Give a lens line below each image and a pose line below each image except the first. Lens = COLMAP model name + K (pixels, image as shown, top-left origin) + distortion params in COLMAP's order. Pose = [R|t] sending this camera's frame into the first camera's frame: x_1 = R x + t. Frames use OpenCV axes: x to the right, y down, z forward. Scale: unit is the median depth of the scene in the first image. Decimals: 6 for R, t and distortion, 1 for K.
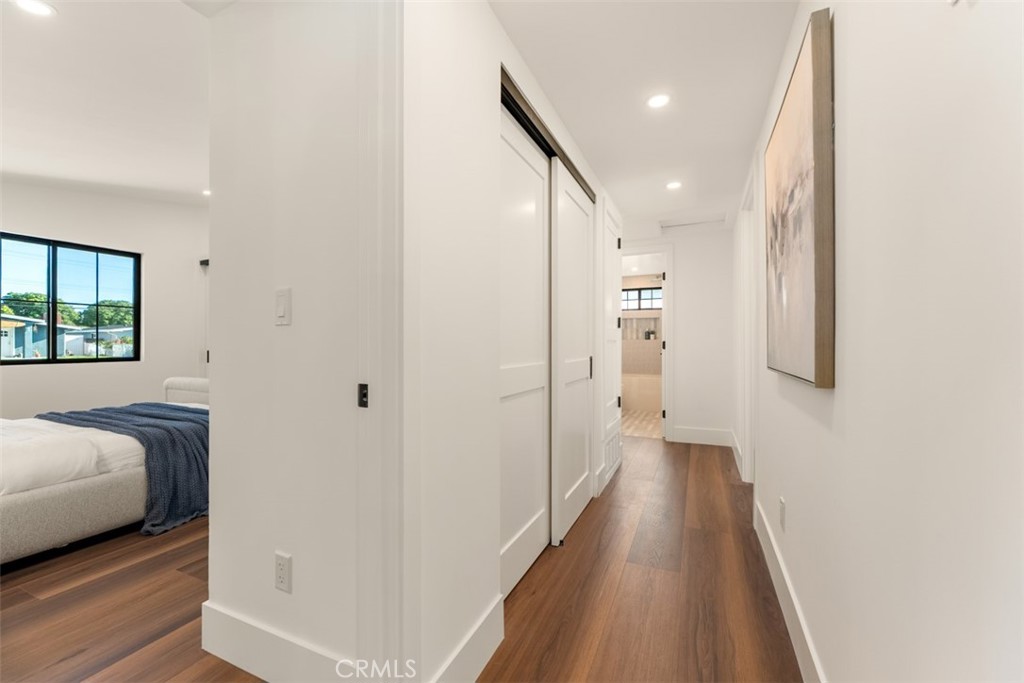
lens RADIAL K [[407.2, 0, 510.1], [0, 407.2, 341.7], [0, 0, 1]] dist [-0.000540, -0.000081]
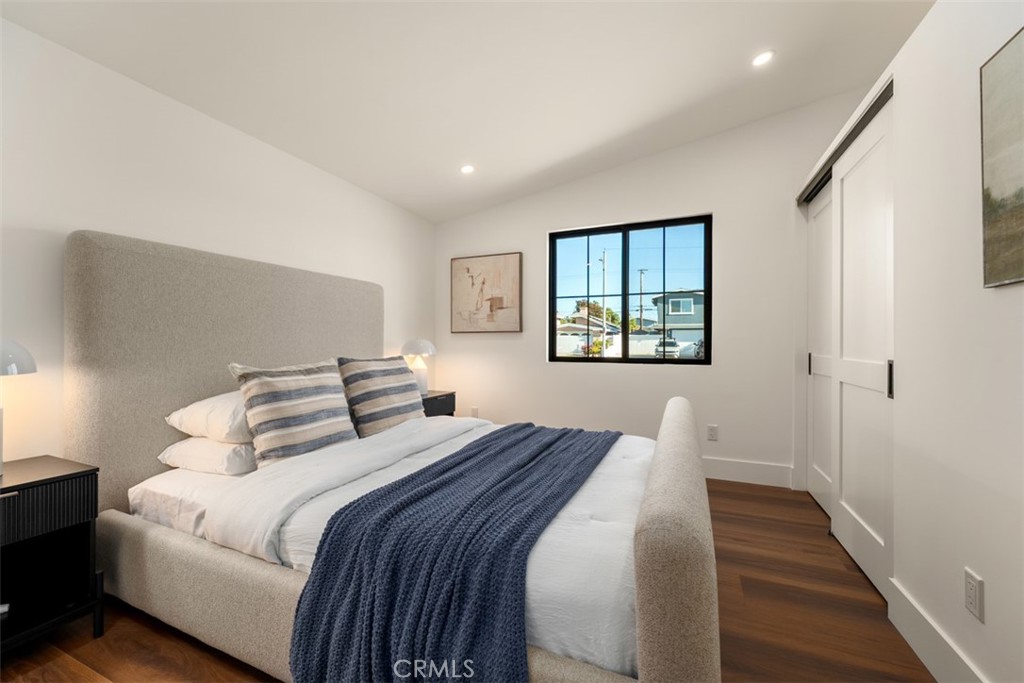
lens RADIAL K [[407.2, 0, 510.1], [0, 407.2, 341.7], [0, 0, 1]] dist [-0.000540, -0.000081]
pose [[0.023862, 0.000722, -0.999715, -0.334756], [0.000930, 0.999999, 0.000745, 0.009178], [0.999715, -0.000948, 0.023861, 1.034741]]
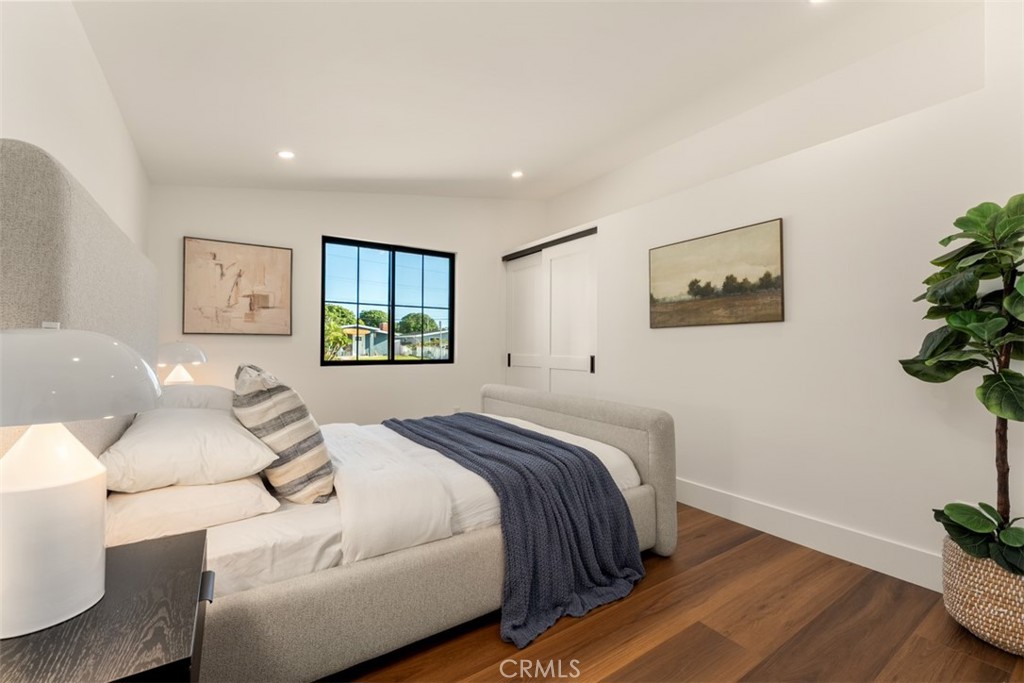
lens RADIAL K [[421.2, 0, 514.7], [0, 421.2, 339.3], [0, 0, 1]] dist [-0.000169, 0.000003]
pose [[0.857303, -0.004617, -0.514792, -0.437858], [-0.003237, 0.999892, -0.014358, 0.006435], [0.514803, 0.013976, 0.857195, 0.349807]]
